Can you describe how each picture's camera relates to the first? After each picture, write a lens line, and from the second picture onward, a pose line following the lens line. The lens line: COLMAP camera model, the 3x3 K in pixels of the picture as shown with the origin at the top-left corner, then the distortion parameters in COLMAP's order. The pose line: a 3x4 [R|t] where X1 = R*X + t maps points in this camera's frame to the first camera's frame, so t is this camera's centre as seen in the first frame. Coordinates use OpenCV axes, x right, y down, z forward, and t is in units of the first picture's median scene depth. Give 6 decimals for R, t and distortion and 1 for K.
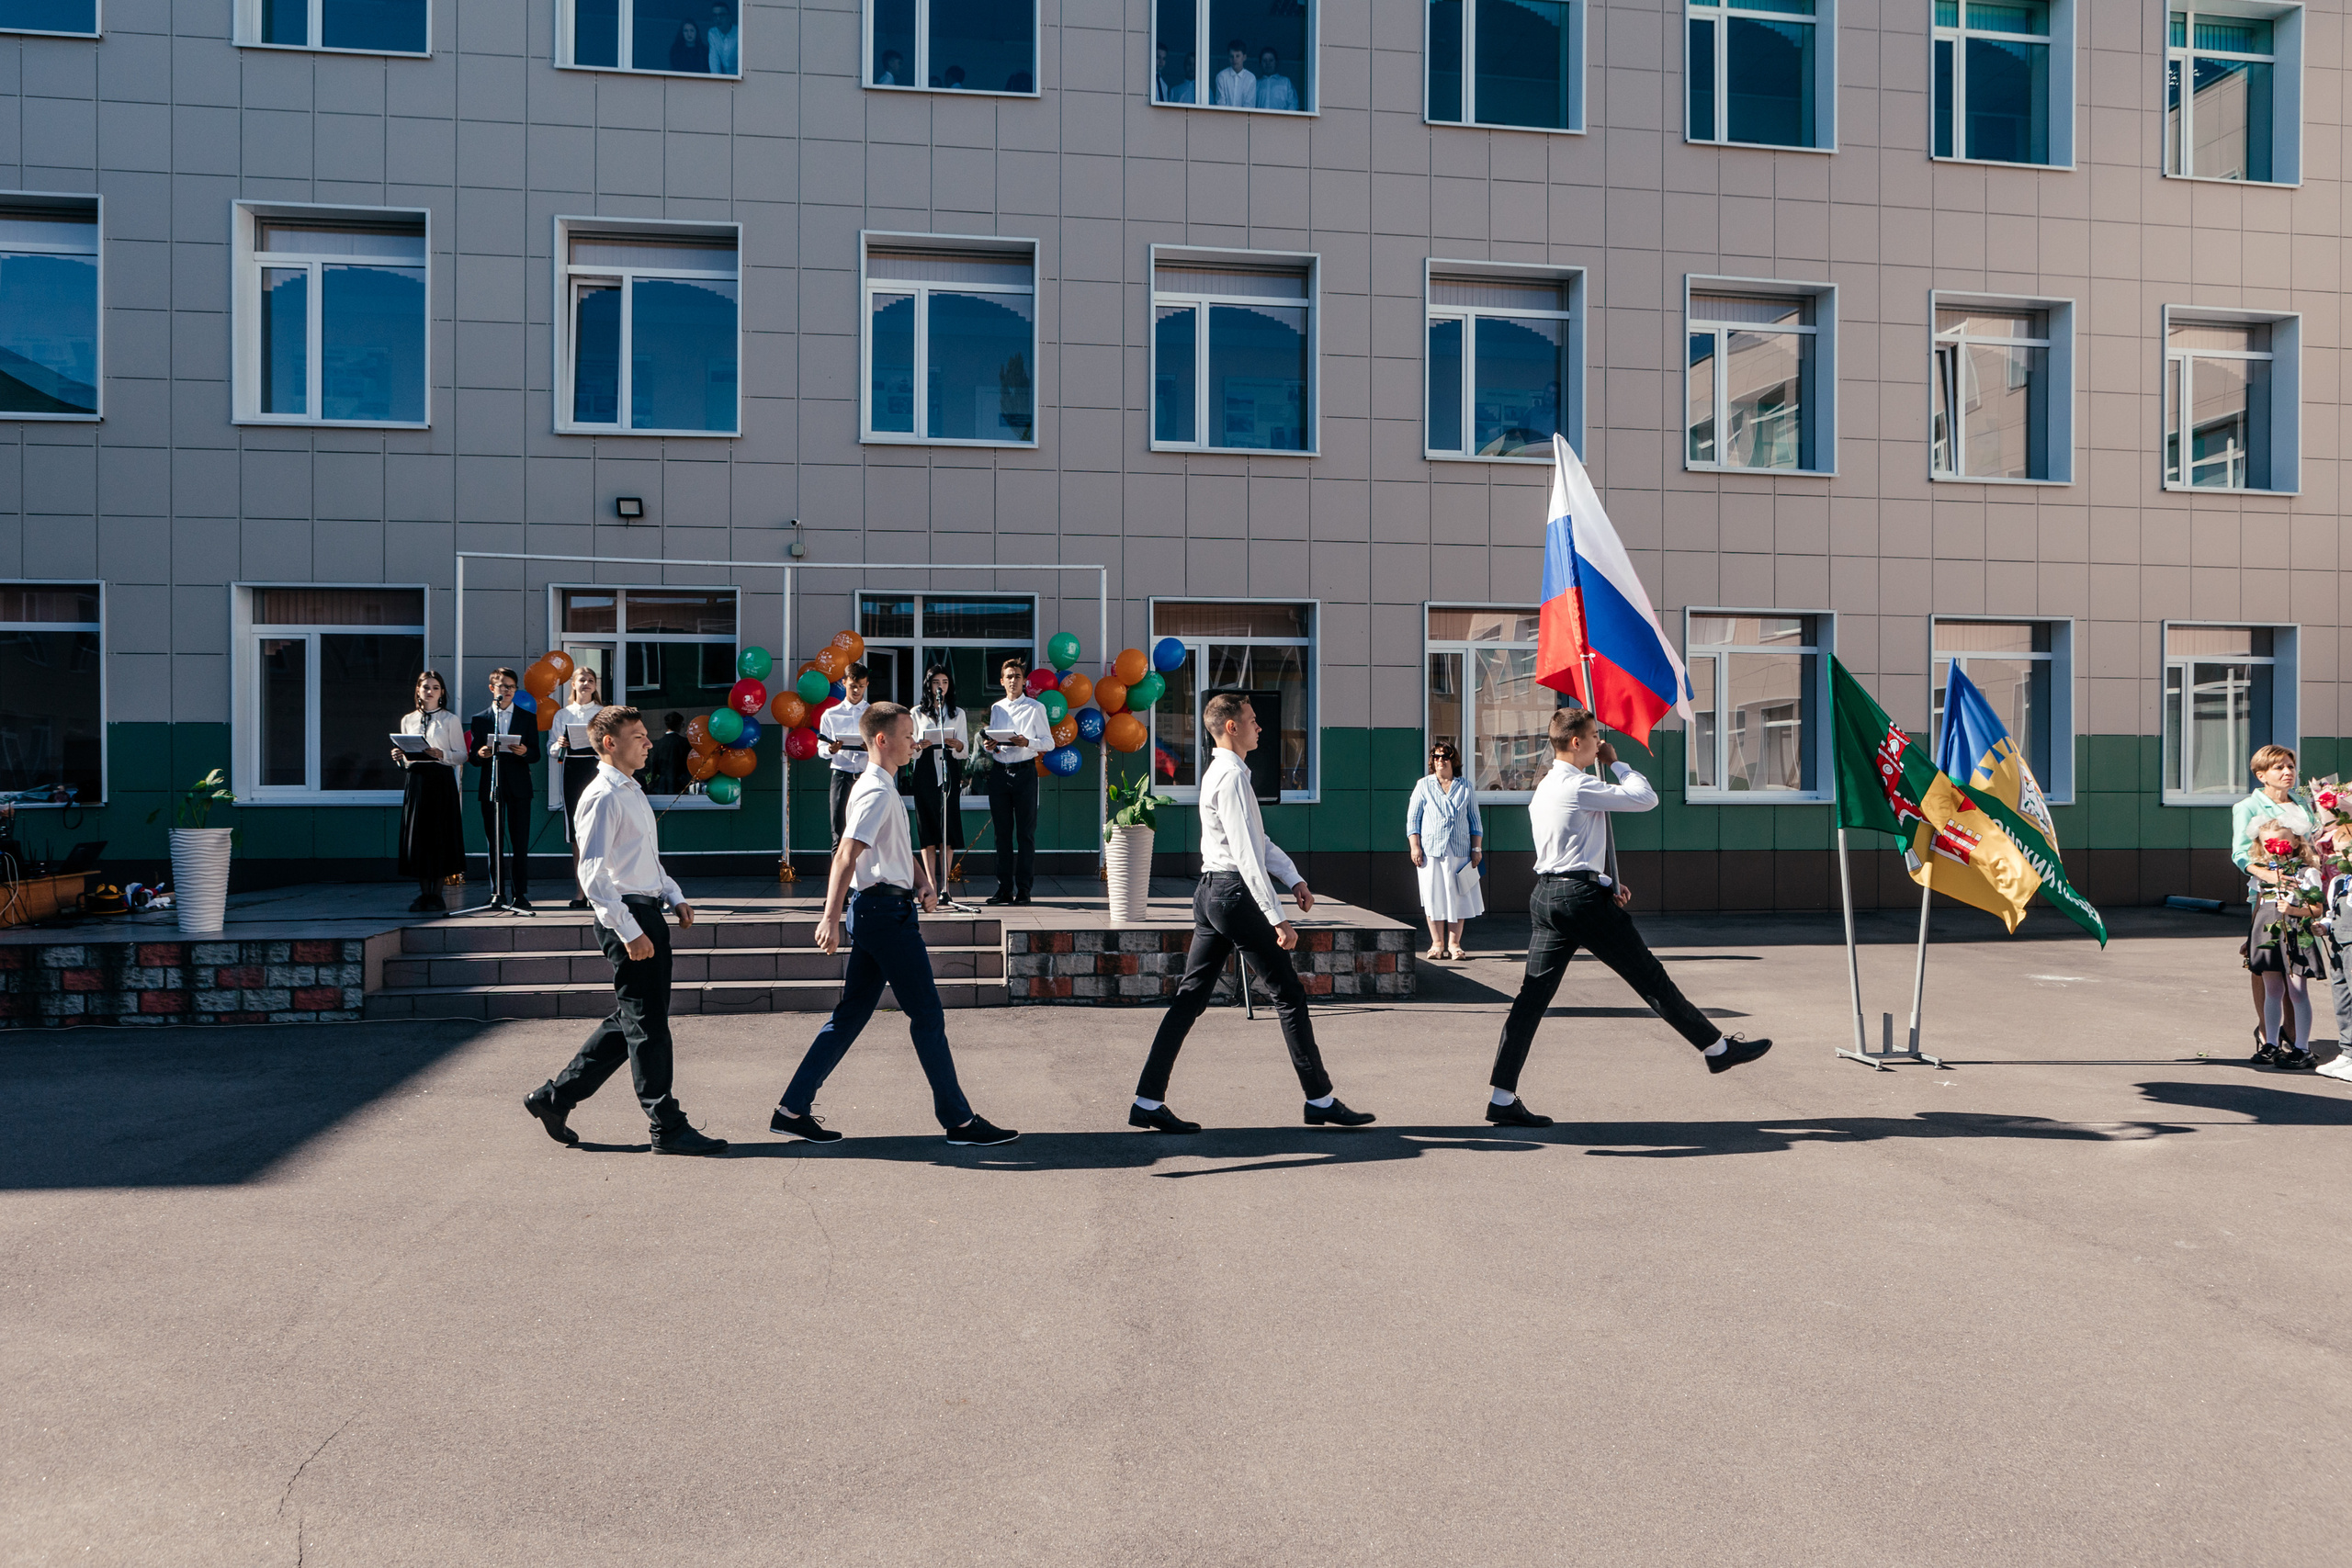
lens RADIAL K [[1576.4, 0, 1173.9], [0, 1576.4, 787.0], [0, 0, 1]] dist [-0.027825, 0.018388]
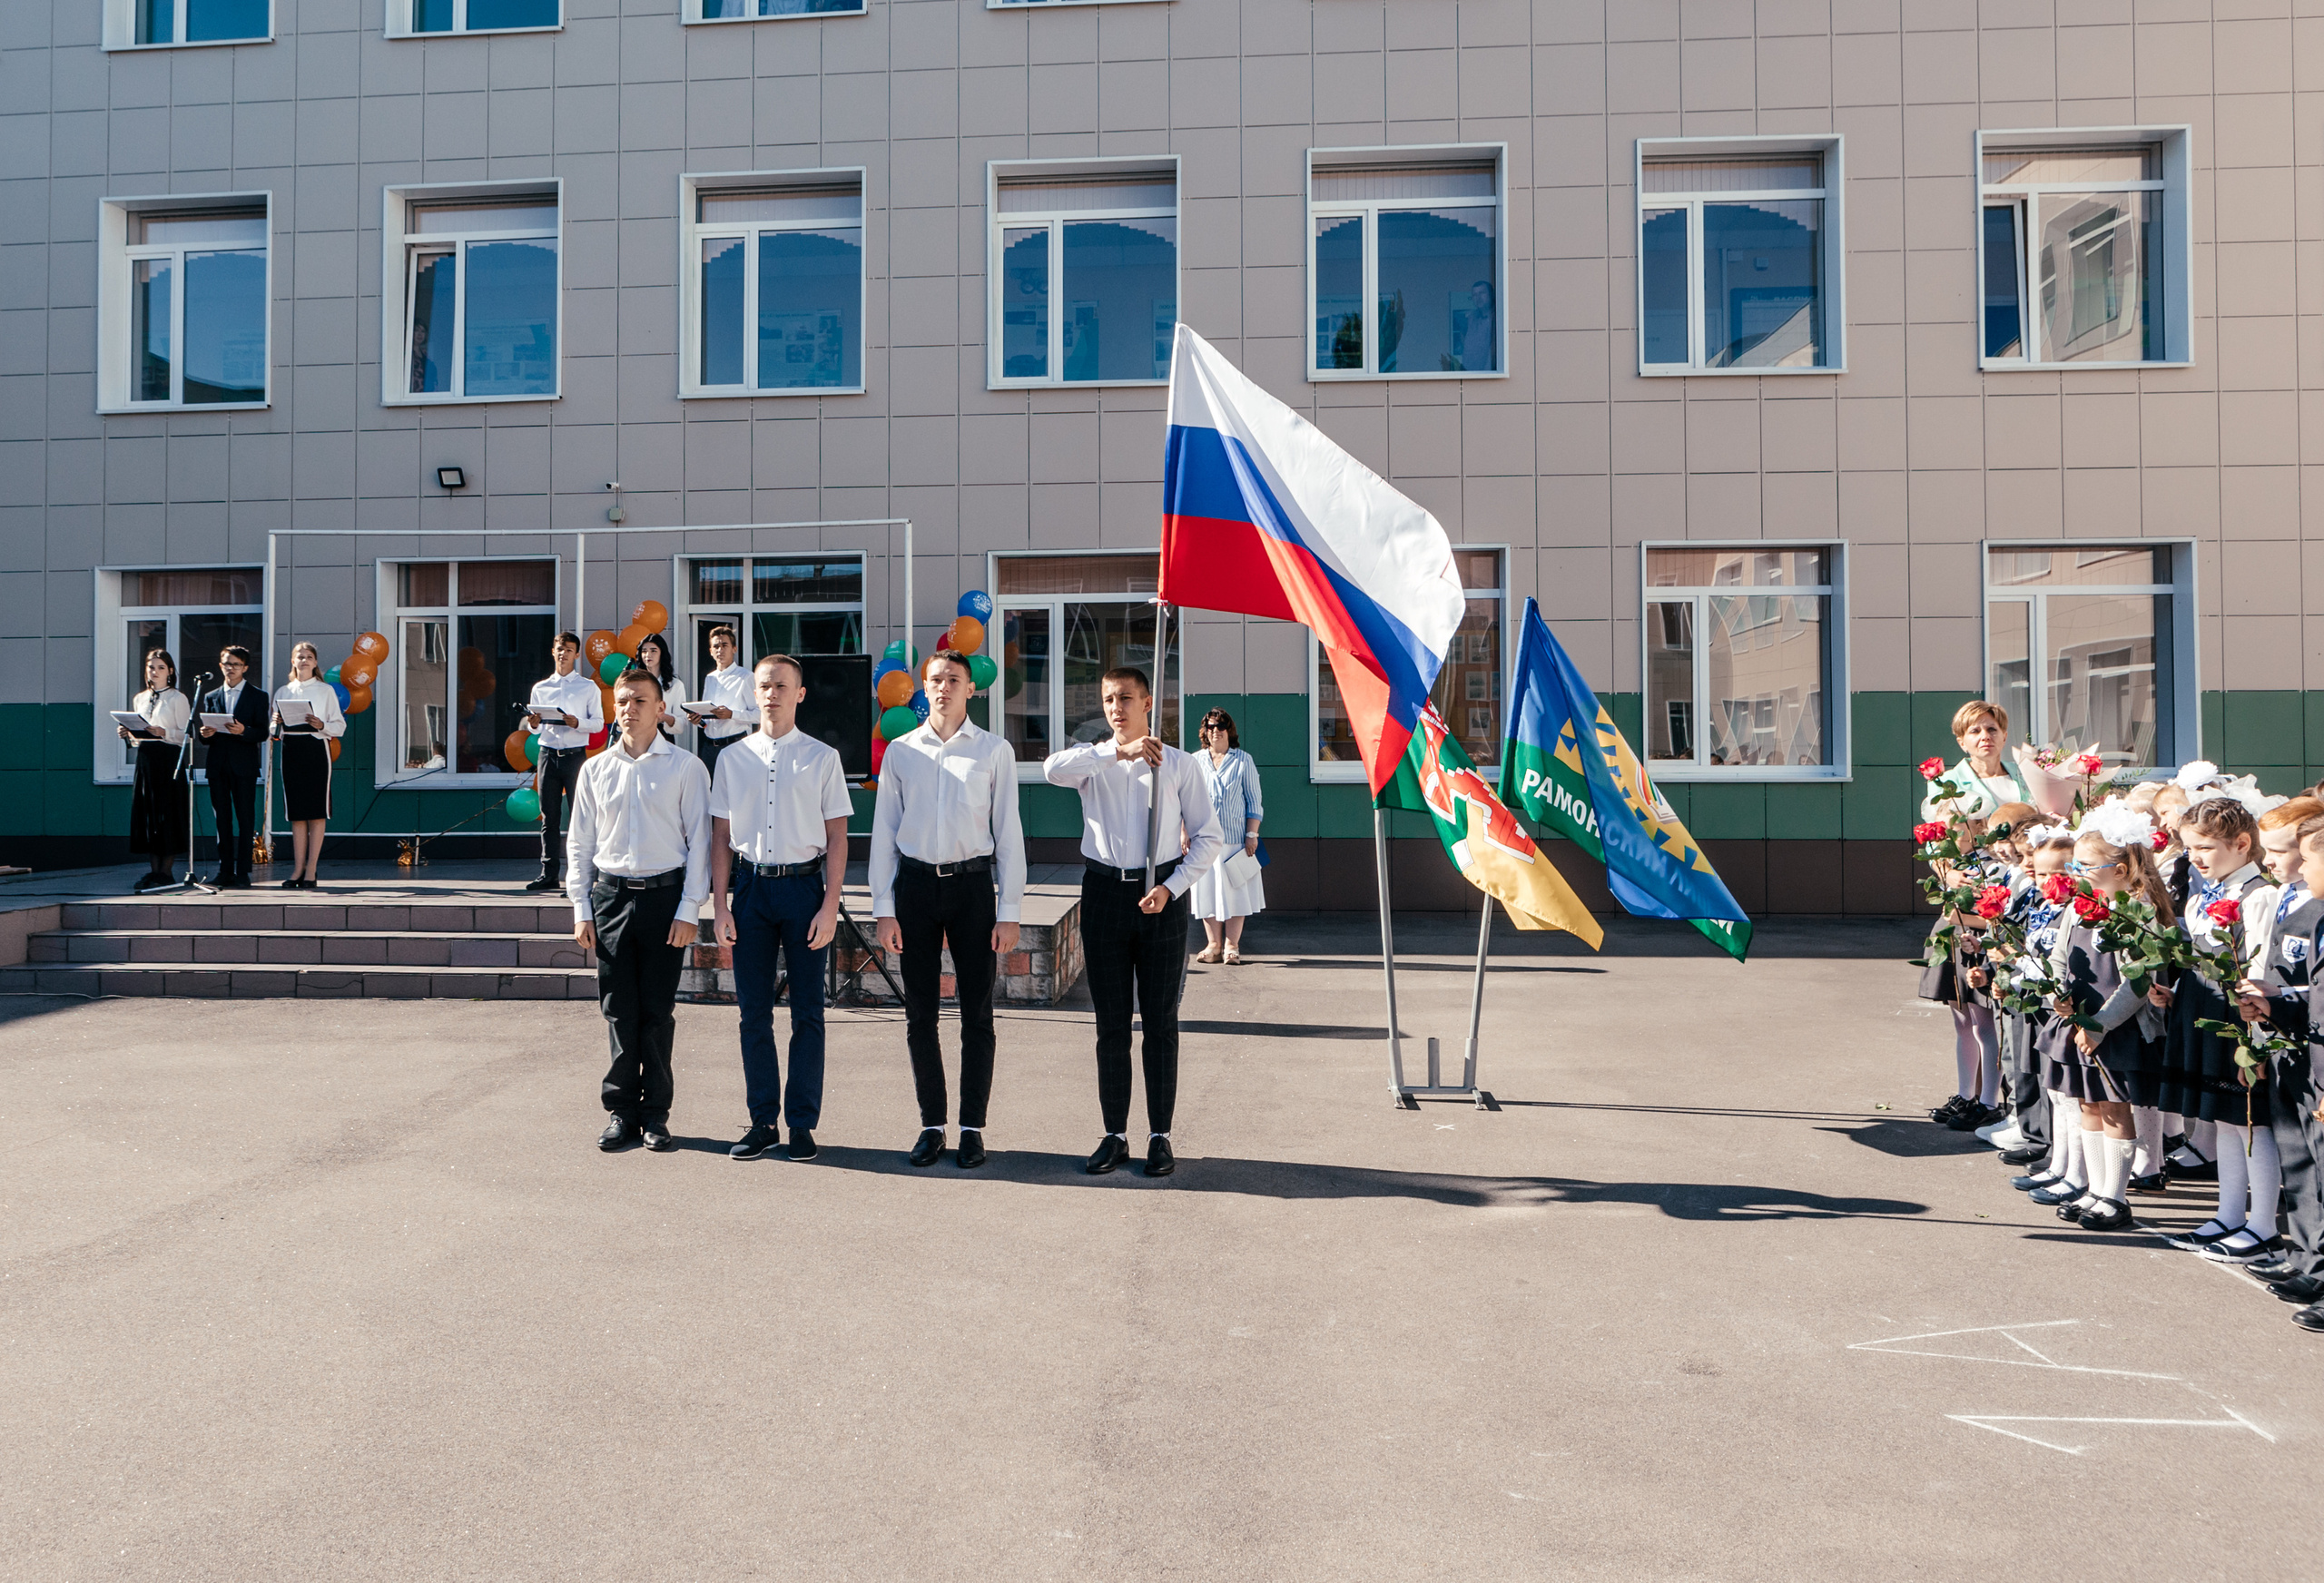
lens RADIAL K [[1786.1, 0, 1160.9], [0, 1786.1, 717.1], [0, 0, 1]] dist [-0.026129, 0.007559]
pose [[0.969907, -0.009929, -0.243274, 0.345000], [0.003181, 0.999600, -0.028116, 0.002515], [0.243455, 0.026496, 0.969550, 0.043331]]
